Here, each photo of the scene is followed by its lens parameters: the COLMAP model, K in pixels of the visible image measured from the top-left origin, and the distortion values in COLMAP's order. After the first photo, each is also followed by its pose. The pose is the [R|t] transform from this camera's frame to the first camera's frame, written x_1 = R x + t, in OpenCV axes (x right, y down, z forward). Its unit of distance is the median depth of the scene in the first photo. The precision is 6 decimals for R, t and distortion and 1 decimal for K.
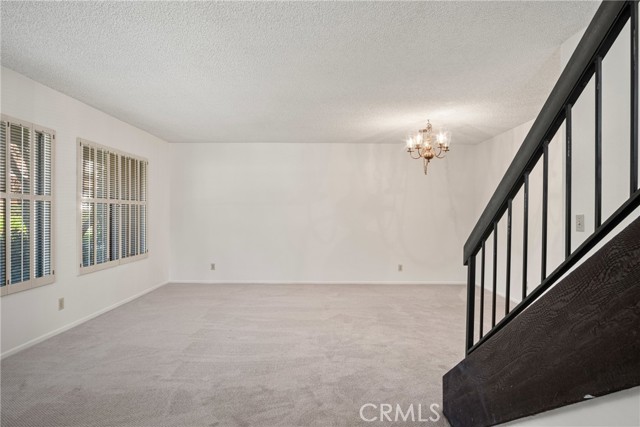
lens RADIAL K [[347.6, 0, 322.4], [0, 347.6, 212.2], [0, 0, 1]] dist [-0.021907, 0.000593]
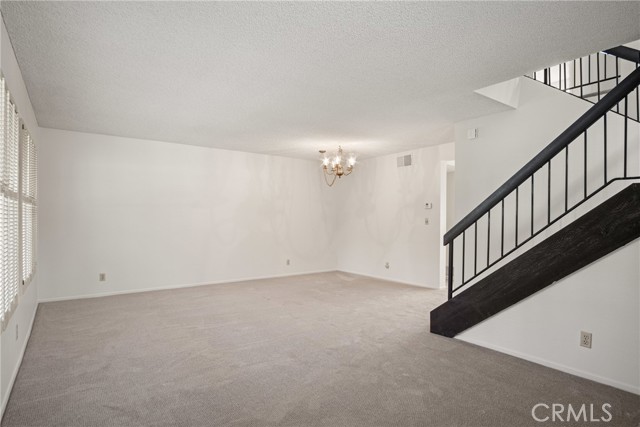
lens RADIAL K [[347.6, 0, 322.4], [0, 347.6, 212.2], [0, 0, 1]] dist [-0.021907, 0.000593]
pose [[0.797446, 0.009839, 0.603310, -0.550756], [-0.004937, 0.999940, -0.009782, 0.000607], [-0.603370, 0.004822, 0.797447, -0.023455]]
